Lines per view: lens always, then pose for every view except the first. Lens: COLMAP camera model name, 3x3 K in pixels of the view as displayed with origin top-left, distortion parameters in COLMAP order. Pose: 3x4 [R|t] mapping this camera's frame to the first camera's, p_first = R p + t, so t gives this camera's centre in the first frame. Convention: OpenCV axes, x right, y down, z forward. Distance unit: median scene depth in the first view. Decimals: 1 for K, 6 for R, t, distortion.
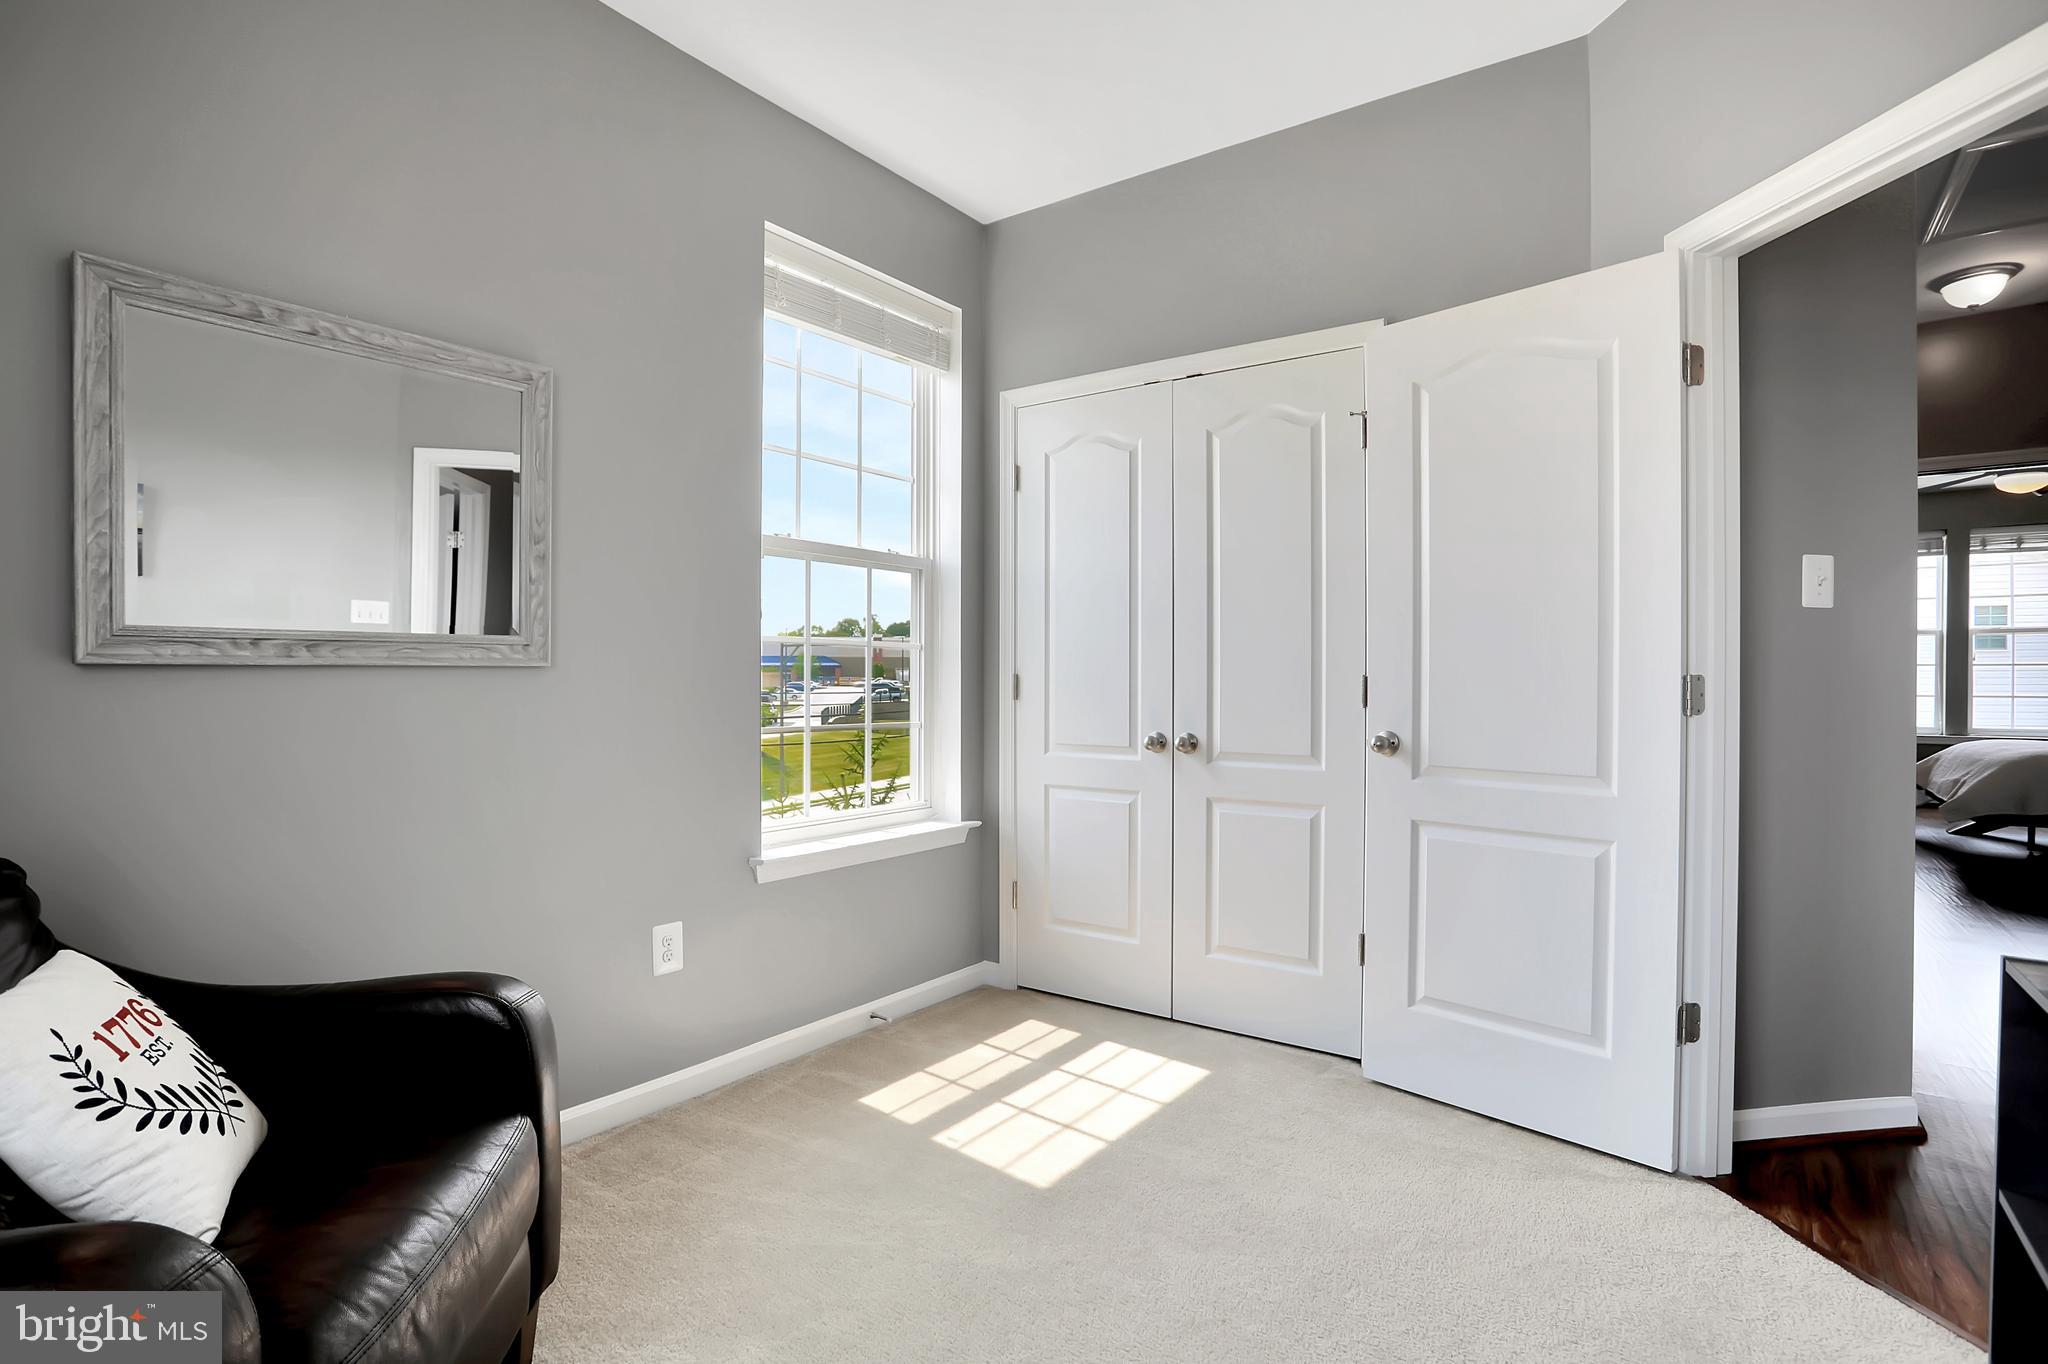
lens RADIAL K [[1015.8, 0, 1025.4], [0, 1015.8, 690.3], [0, 0, 1]] dist [-0.066257, 0.024914]
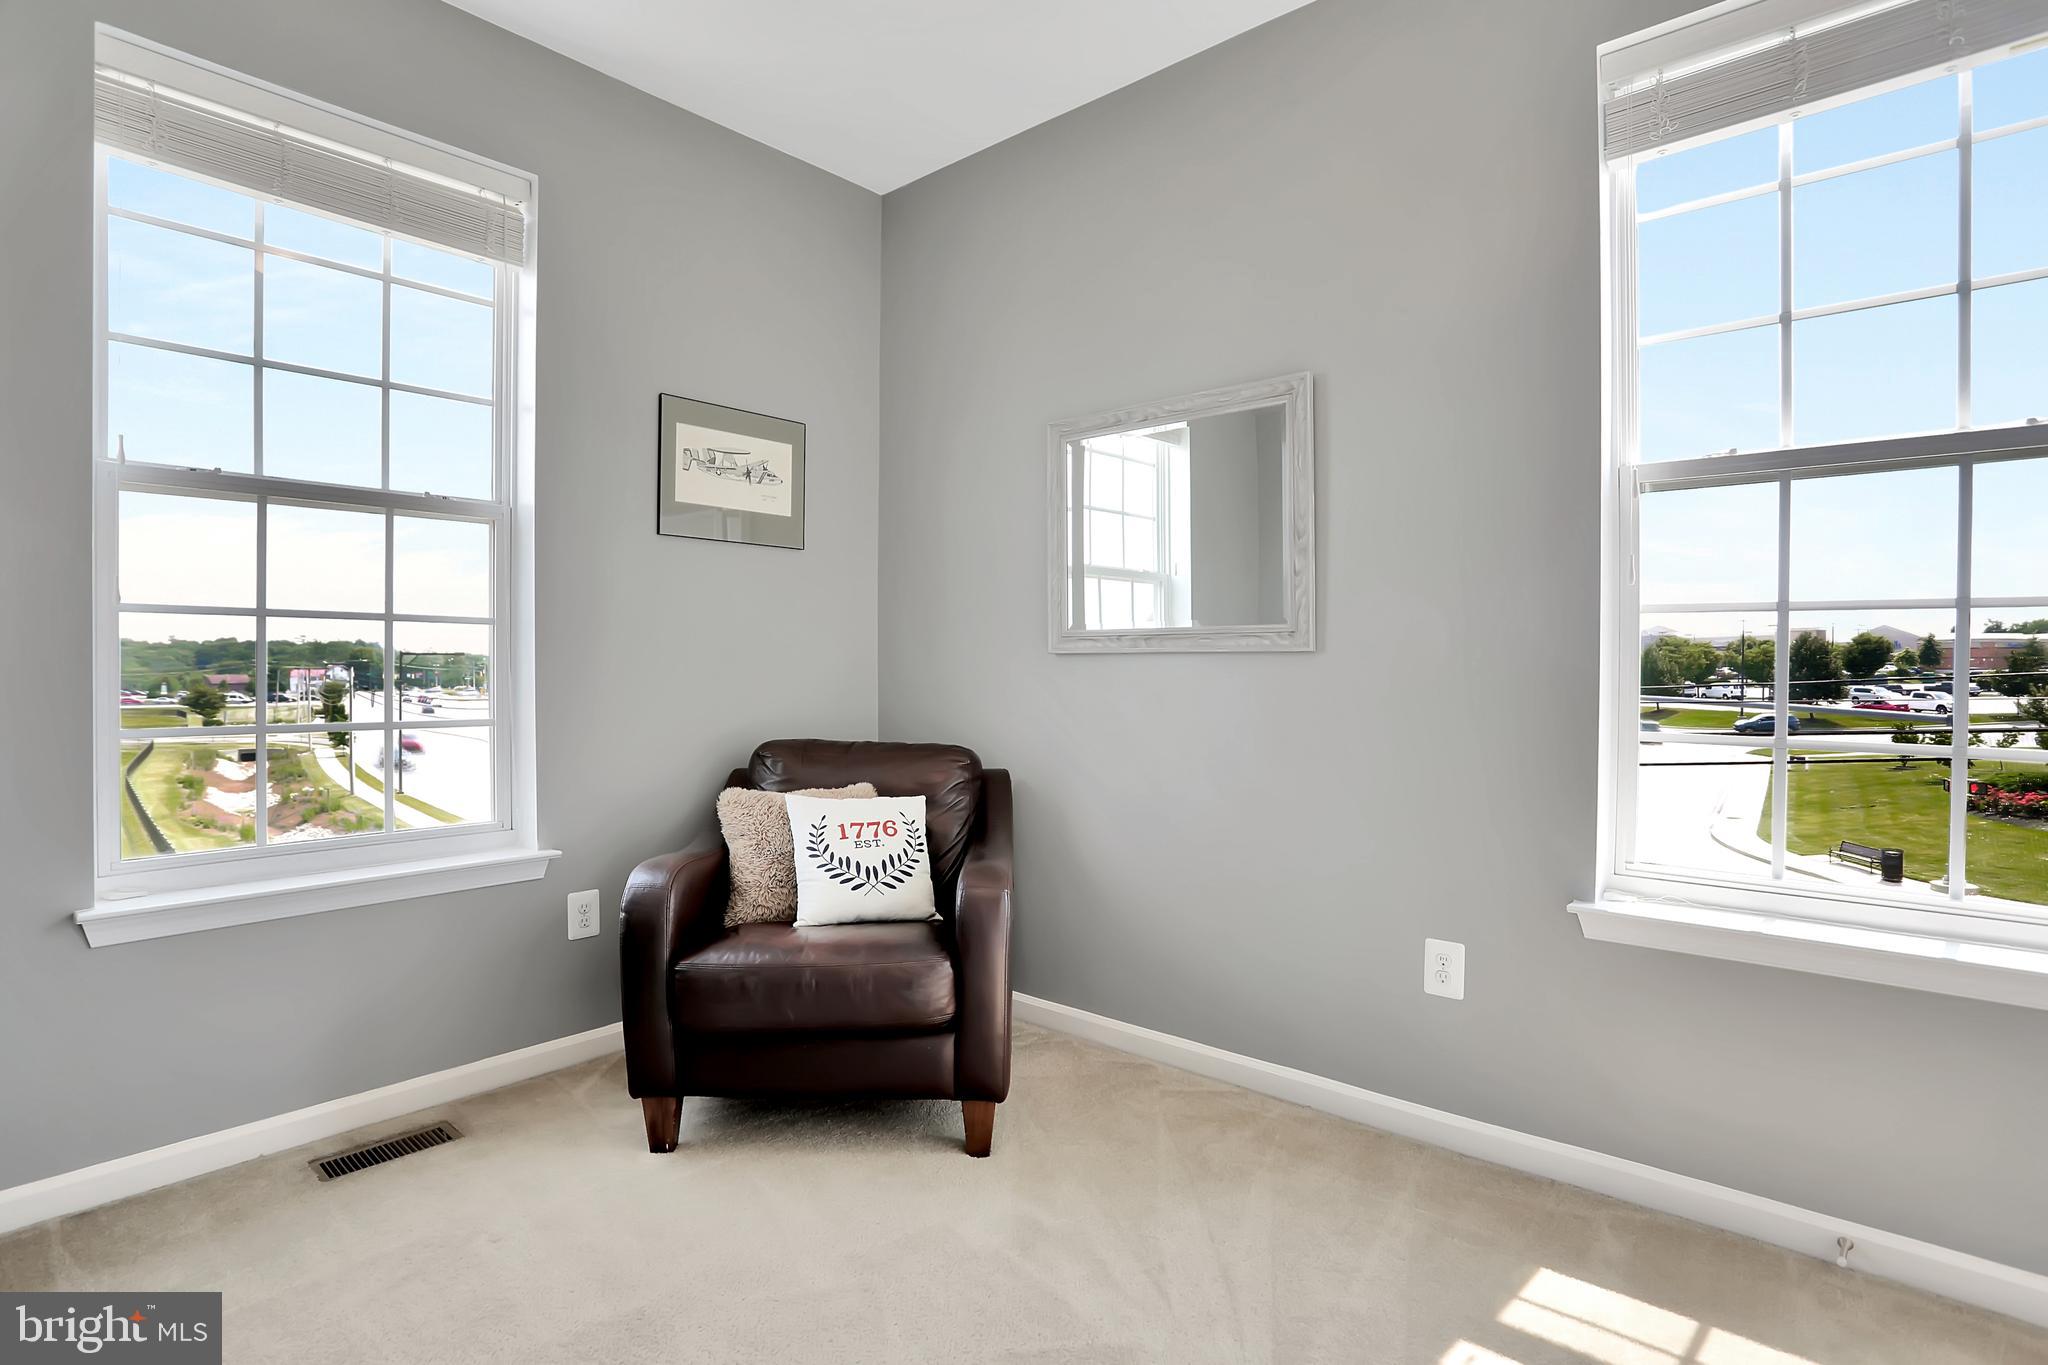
lens RADIAL K [[1015.8, 0, 1022.6], [0, 1015.8, 673.3], [0, 0, 1]] dist [-0.066257, 0.024914]
pose [[-0.100185, 0.011130, -0.994907, 0.737163], [-0.014757, 0.999811, 0.012671, -0.011363], [0.994859, 0.015951, -0.100001, 0.948849]]
